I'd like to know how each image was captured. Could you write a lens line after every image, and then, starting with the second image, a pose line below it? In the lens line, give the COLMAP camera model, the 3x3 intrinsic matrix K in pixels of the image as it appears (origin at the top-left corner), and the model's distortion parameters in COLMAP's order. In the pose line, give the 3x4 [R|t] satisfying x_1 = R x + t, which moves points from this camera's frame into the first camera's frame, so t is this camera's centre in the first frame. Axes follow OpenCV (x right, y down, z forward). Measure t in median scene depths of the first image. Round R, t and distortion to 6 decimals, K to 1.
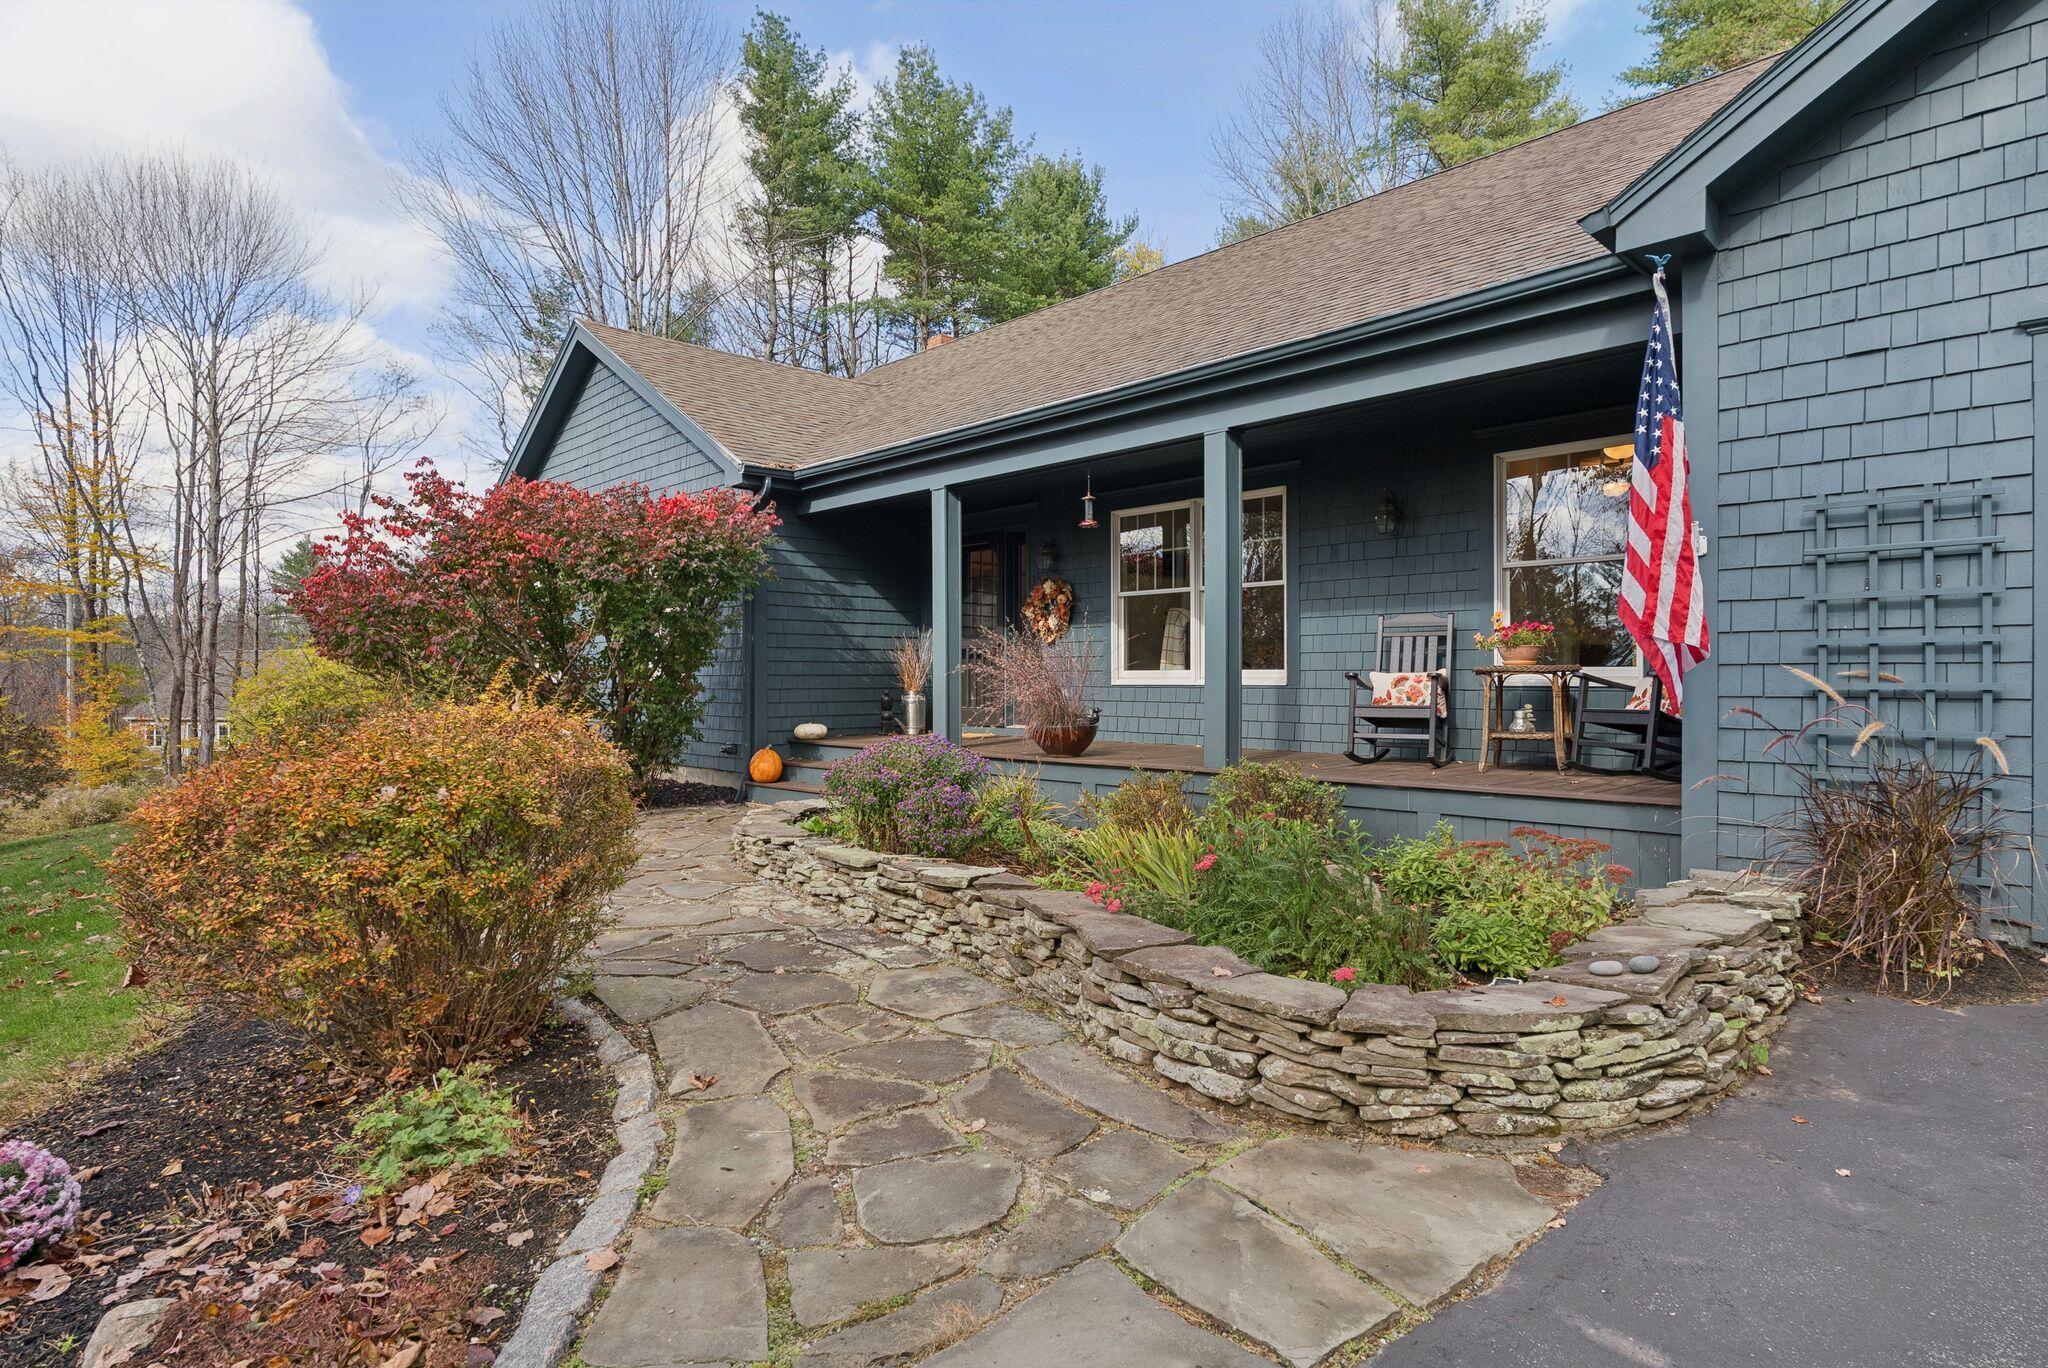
lens RADIAL K [[907.2, 0, 1024.0], [0, 907.2, 684.0], [0, 0, 1]] dist [-0.000424, 0.000023]
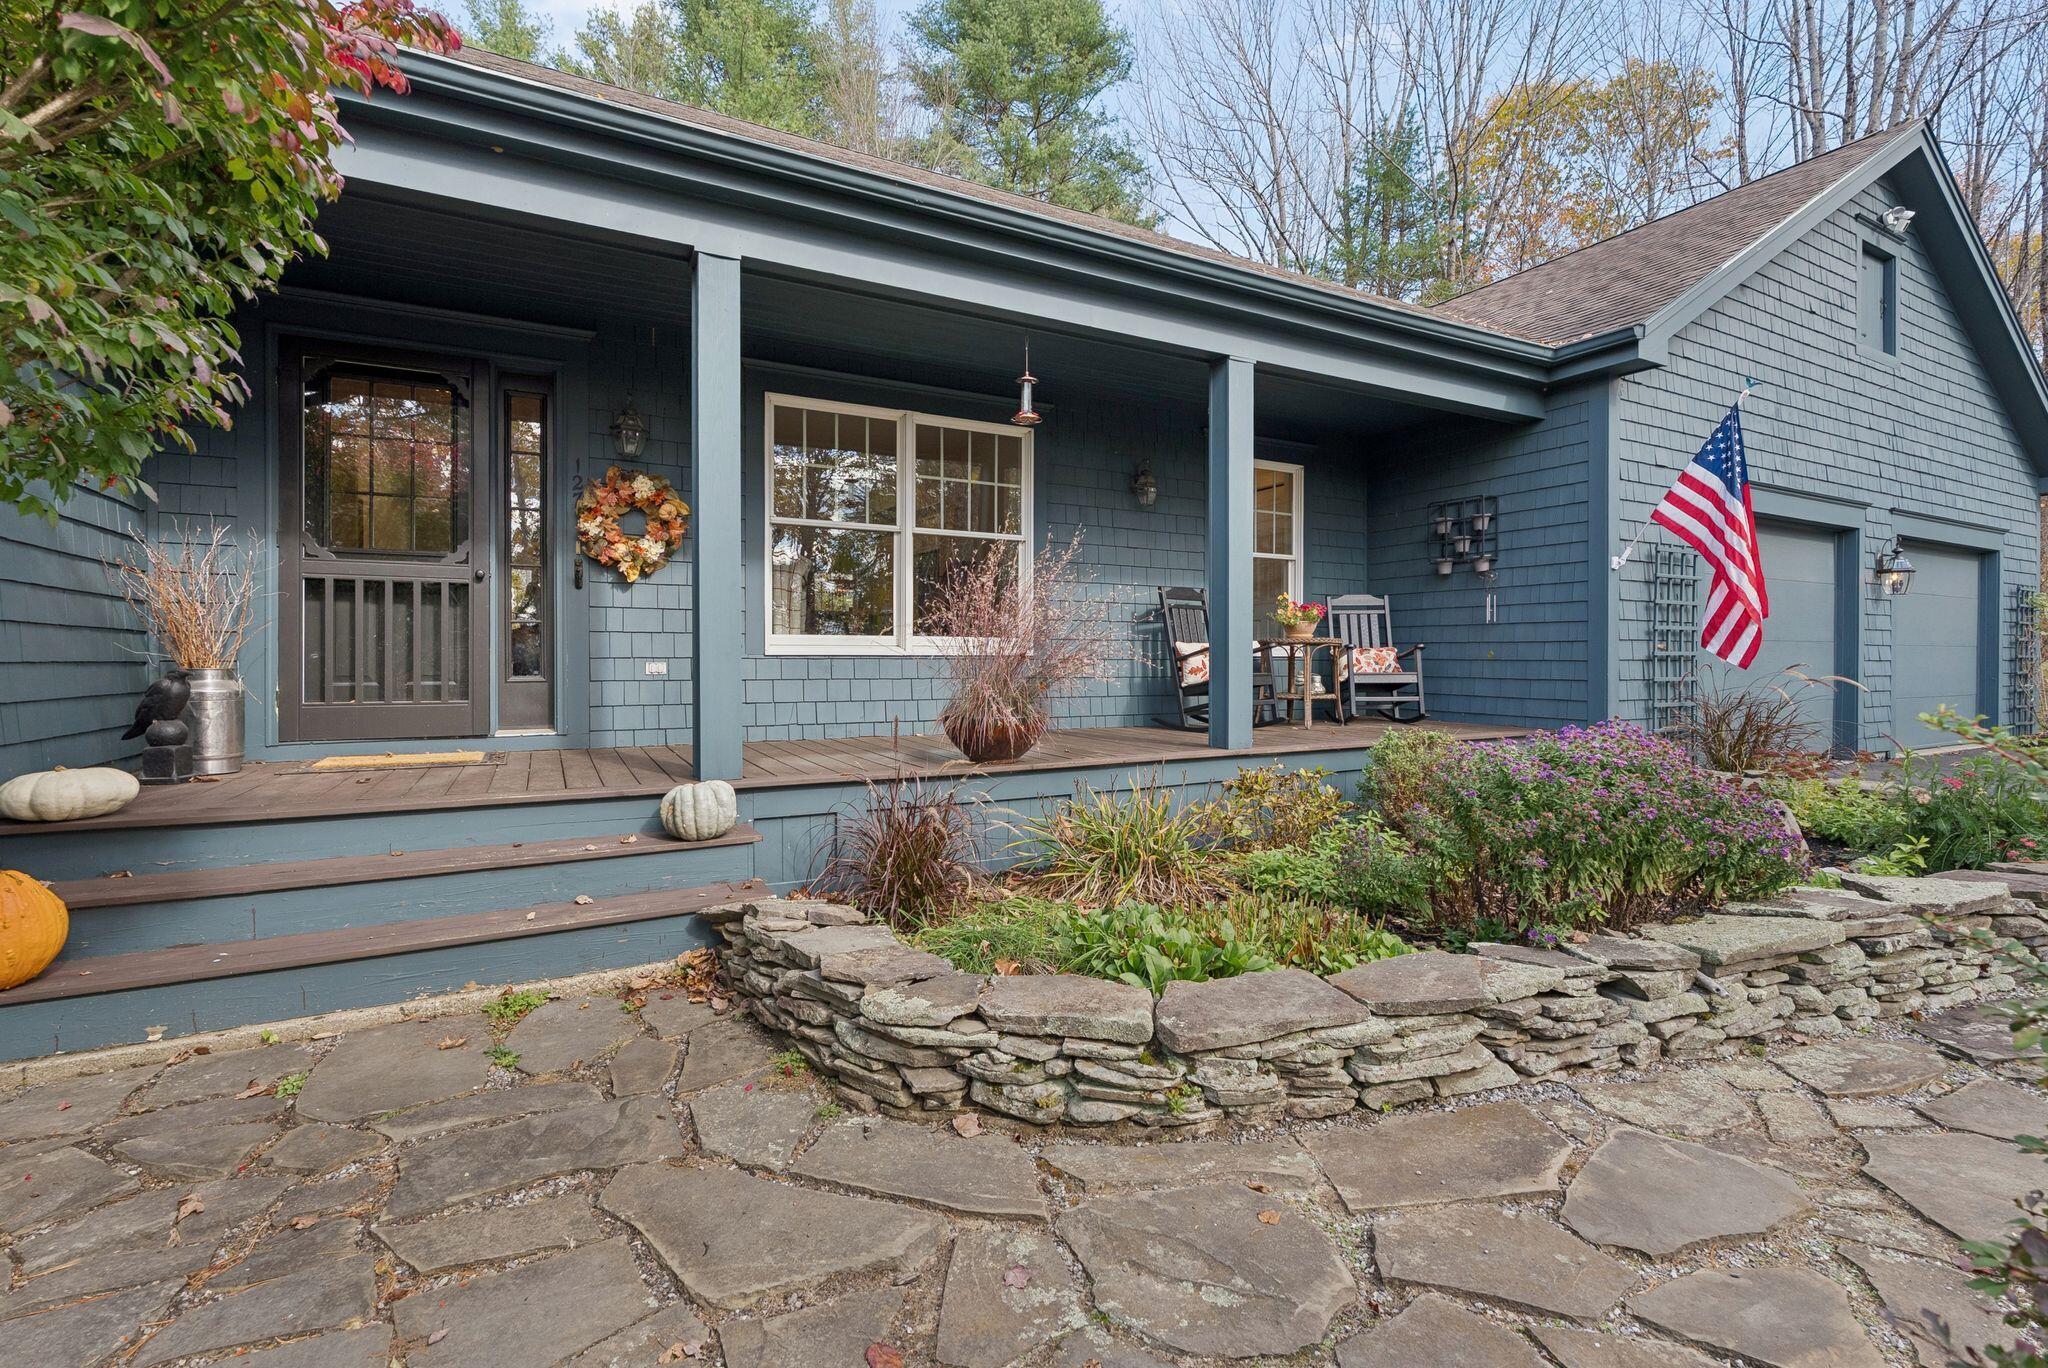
lens RADIAL K [[907.2, 0, 1024.0], [0, 907.2, 684.0], [0, 0, 1]] dist [-0.000424, 0.000023]
pose [[0.360415, -0.024789, 0.932462, -0.494597], [-0.003659, 0.999602, 0.027988, 0.001682], [-0.932785, -0.013499, 0.360181, 0.658649]]
